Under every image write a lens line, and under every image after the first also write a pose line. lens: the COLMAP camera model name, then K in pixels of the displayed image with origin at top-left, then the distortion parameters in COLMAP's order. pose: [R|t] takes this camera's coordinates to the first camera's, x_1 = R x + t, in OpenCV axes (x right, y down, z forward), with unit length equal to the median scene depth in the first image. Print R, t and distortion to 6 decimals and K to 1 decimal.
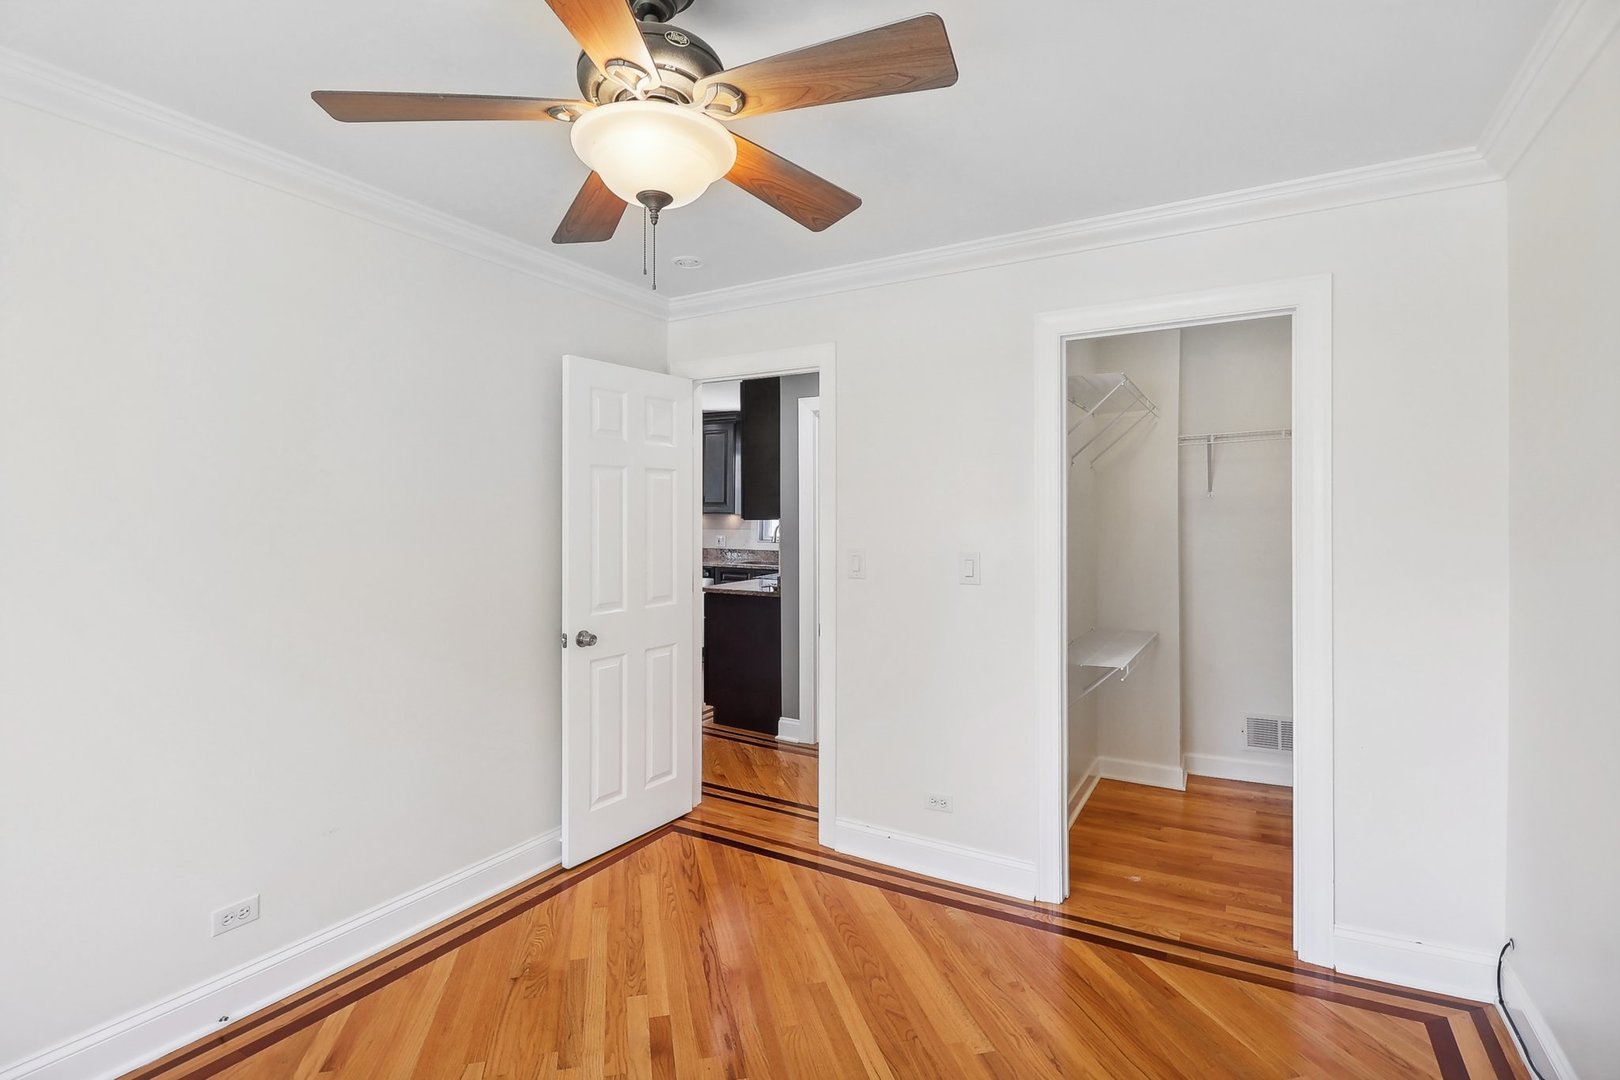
lens RADIAL K [[762.3, 0, 796.2], [0, 762.3, 514.1], [0, 0, 1]] dist [0.001377, -0.012257]
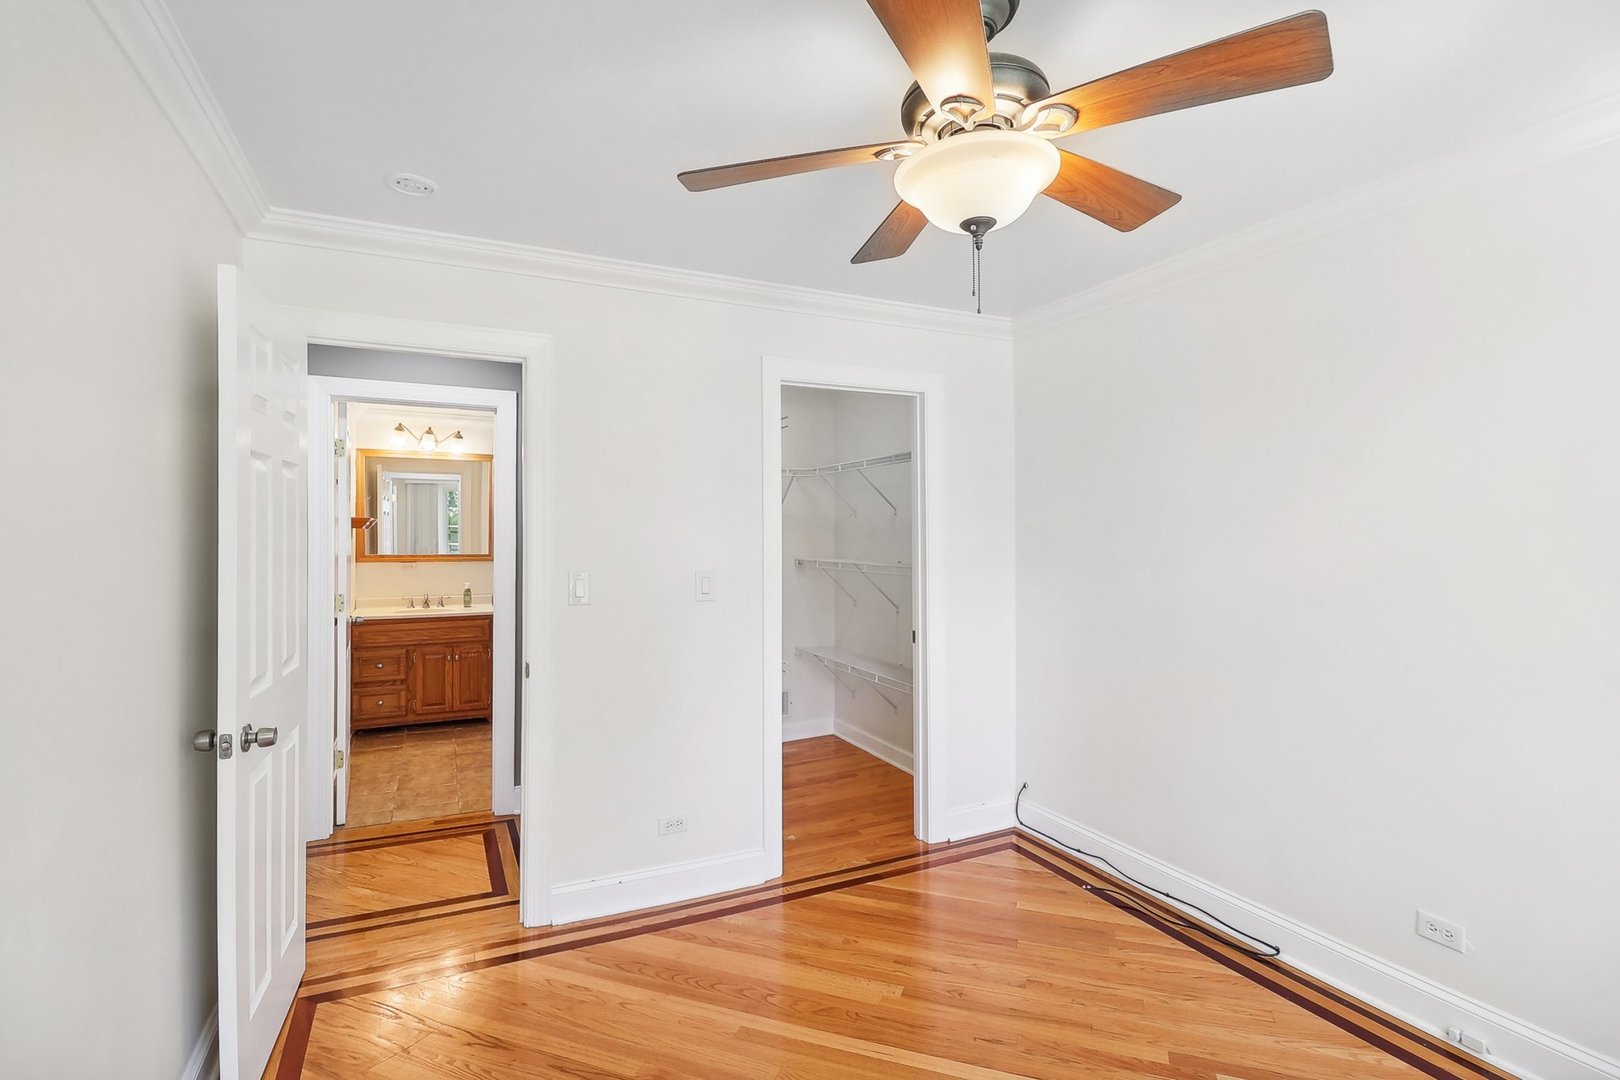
lens RADIAL K [[762.3, 0, 796.2], [0, 762.3, 514.1], [0, 0, 1]] dist [0.001377, -0.012257]
pose [[0.558092, 0.025767, 0.829379, -0.601624], [-0.007696, 0.999635, -0.025878, -0.001668], [-0.829743, 0.008060, 0.558087, 0.336170]]
